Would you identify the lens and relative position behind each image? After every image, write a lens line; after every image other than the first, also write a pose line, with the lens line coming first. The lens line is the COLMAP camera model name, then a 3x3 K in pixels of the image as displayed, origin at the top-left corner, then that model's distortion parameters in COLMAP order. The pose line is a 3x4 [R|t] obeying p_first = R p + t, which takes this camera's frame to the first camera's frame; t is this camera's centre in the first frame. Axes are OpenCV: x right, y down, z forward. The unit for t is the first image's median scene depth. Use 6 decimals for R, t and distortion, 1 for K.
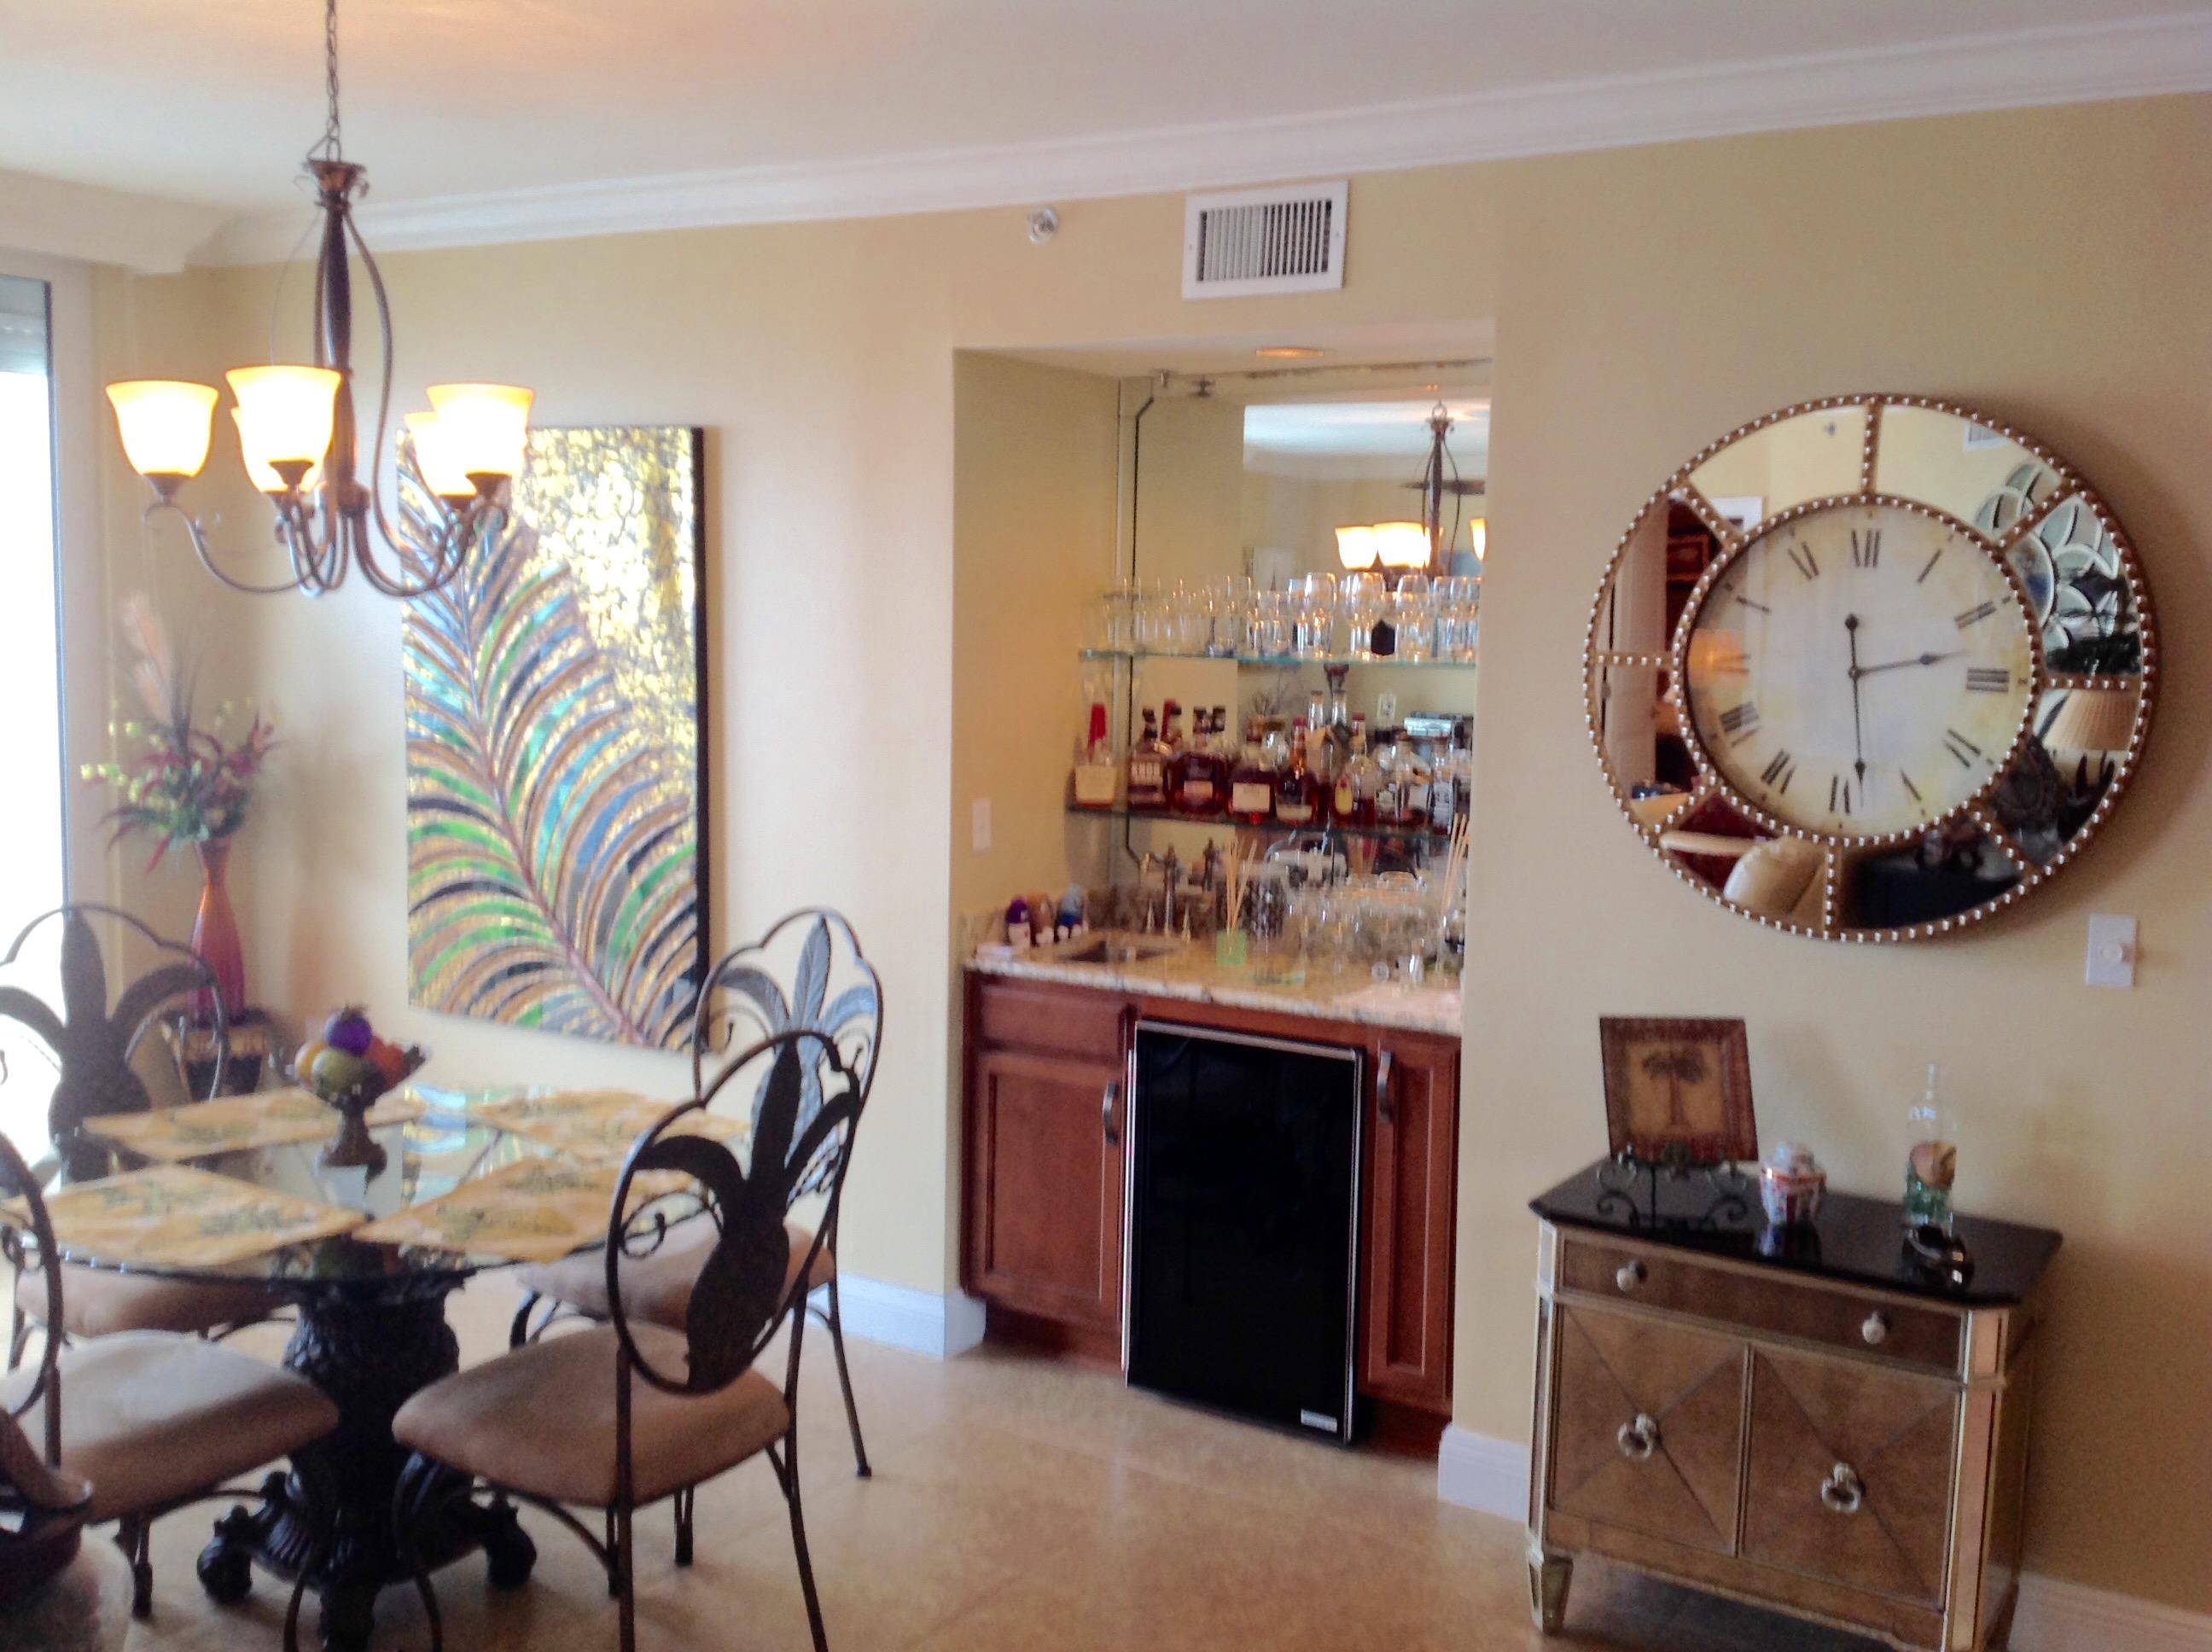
lens RADIAL K [[2067.1, 0, 1114.3], [0, 2067.1, 835.7], [0, 0, 1]] dist [0.204011, -0.455341]
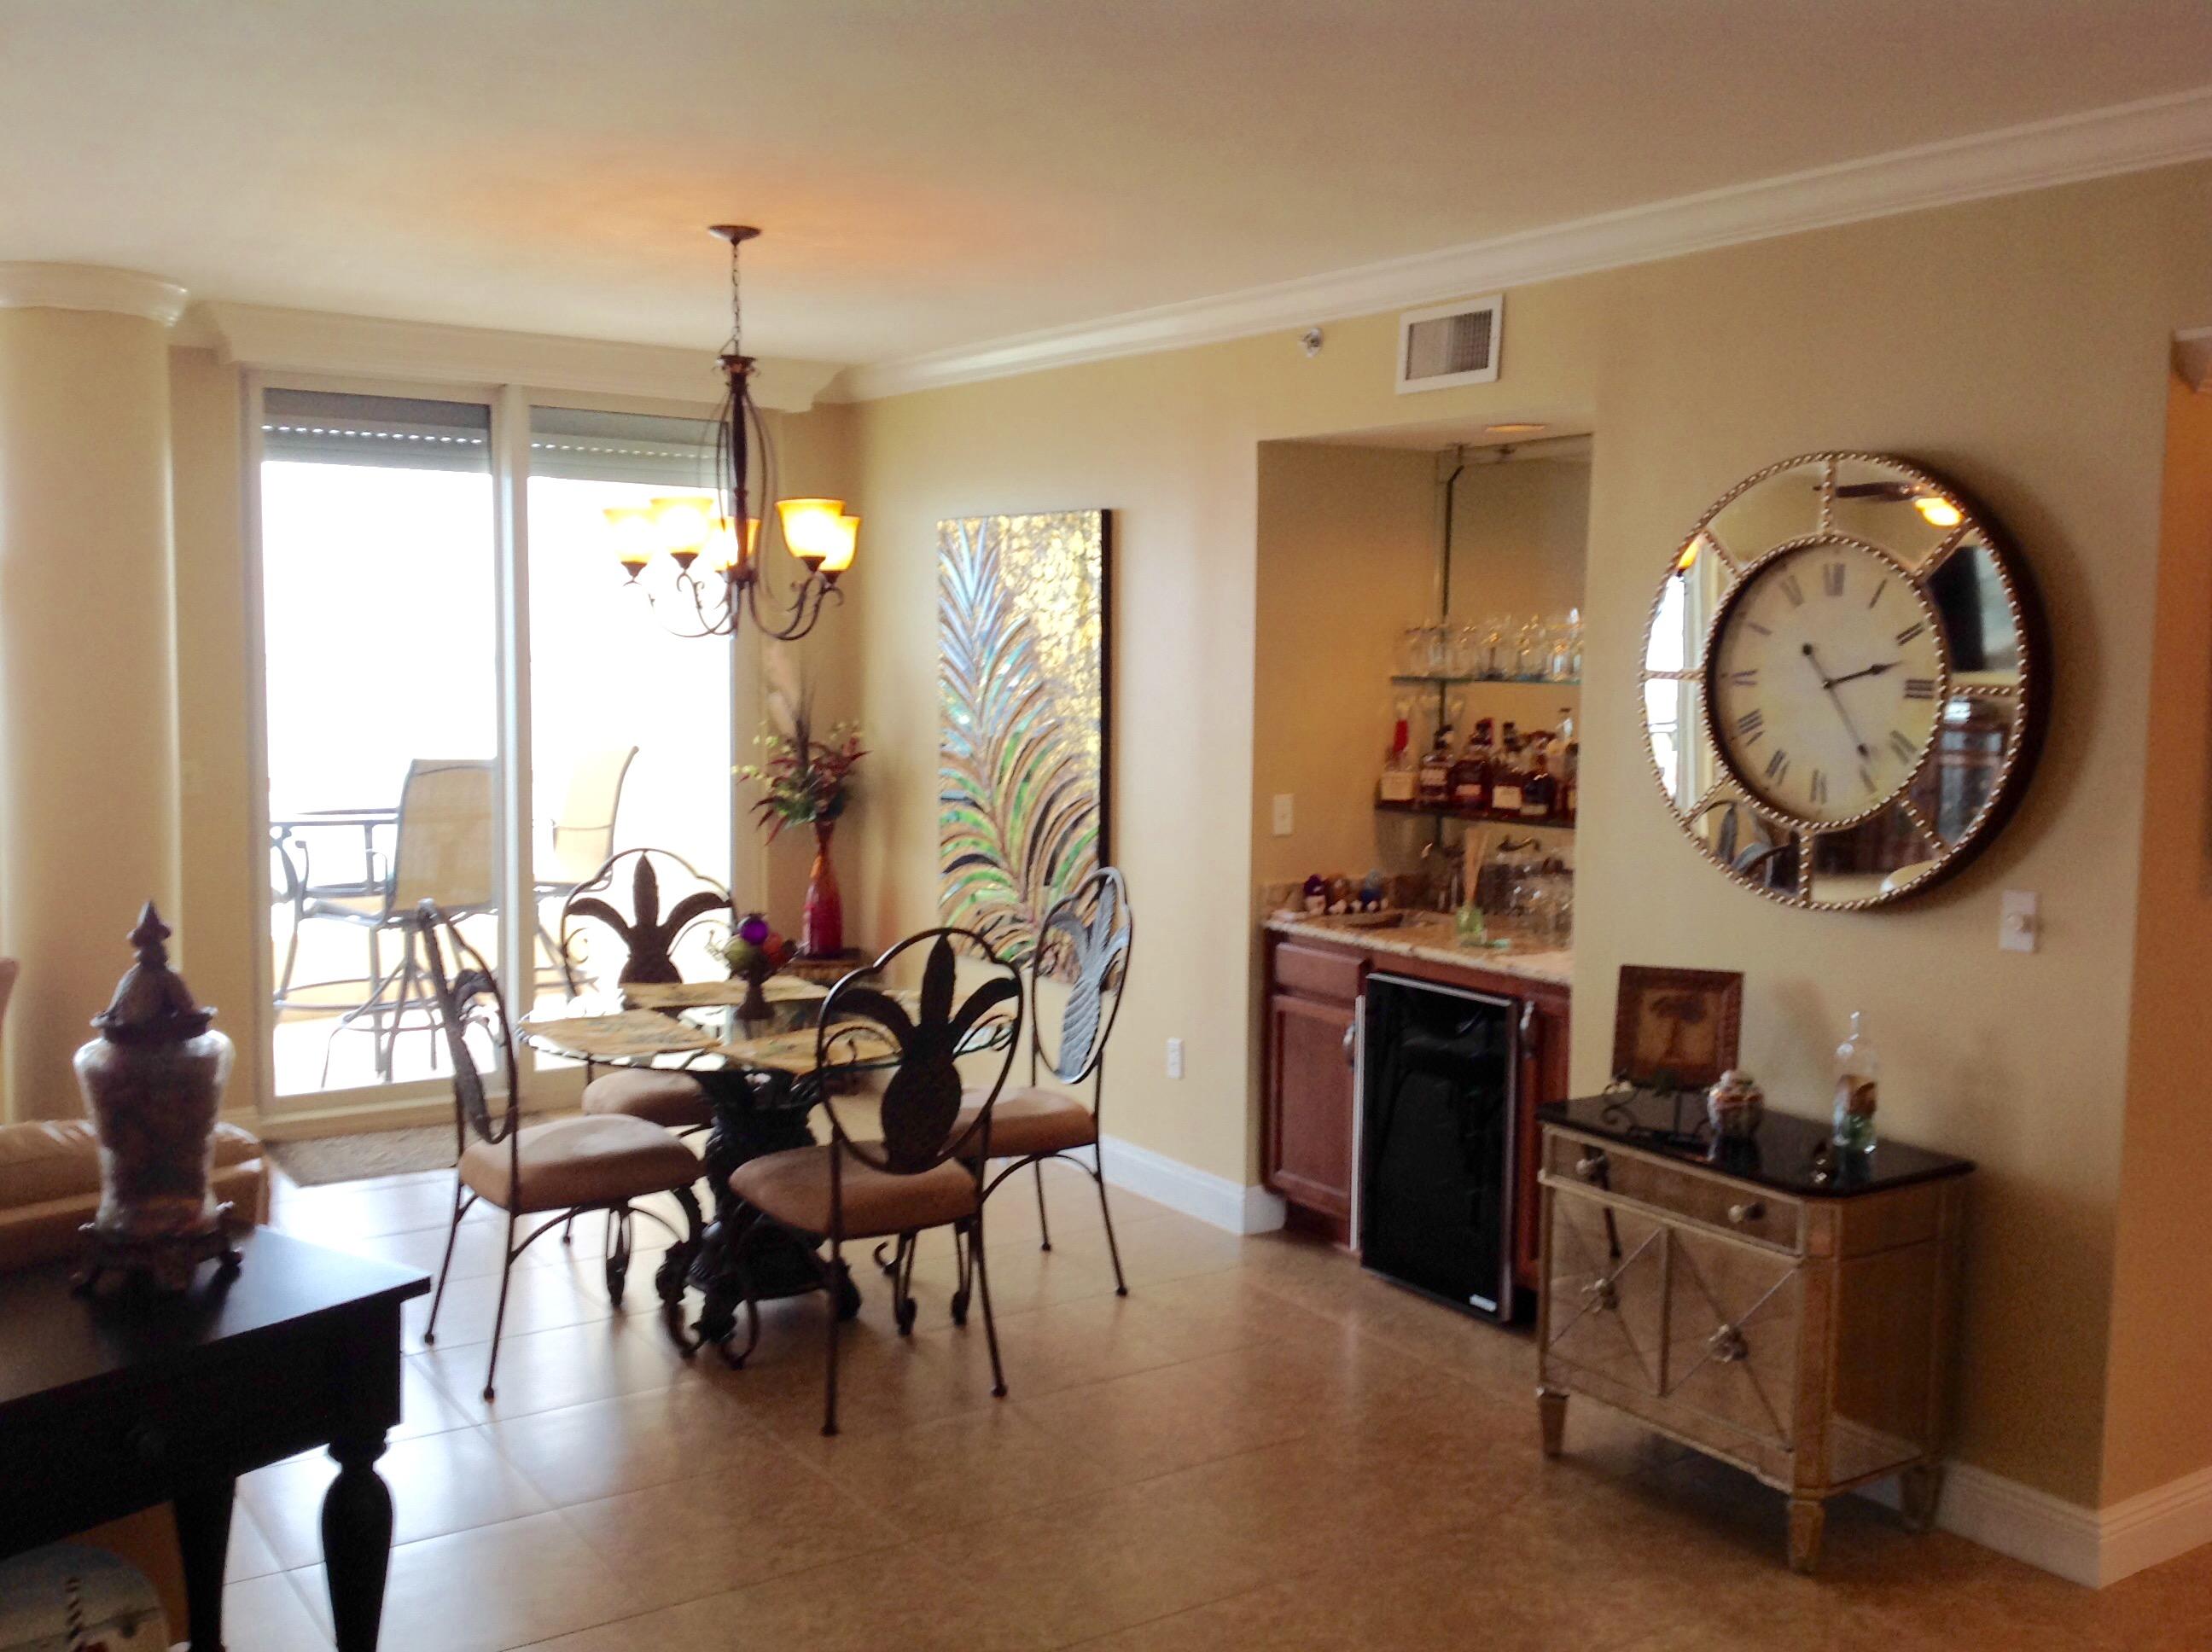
lens RADIAL K [[2074.5, 0, 1121.3], [0, 2074.5, 825.8], [0, 0, 1]] dist [0.220639, -0.538928]
pose [[0.914388, 0.022349, -0.404221, 0.351887], [-0.033900, 0.999195, -0.021440, 0.031535], [0.403416, 0.033307, 0.914410, -0.189061]]
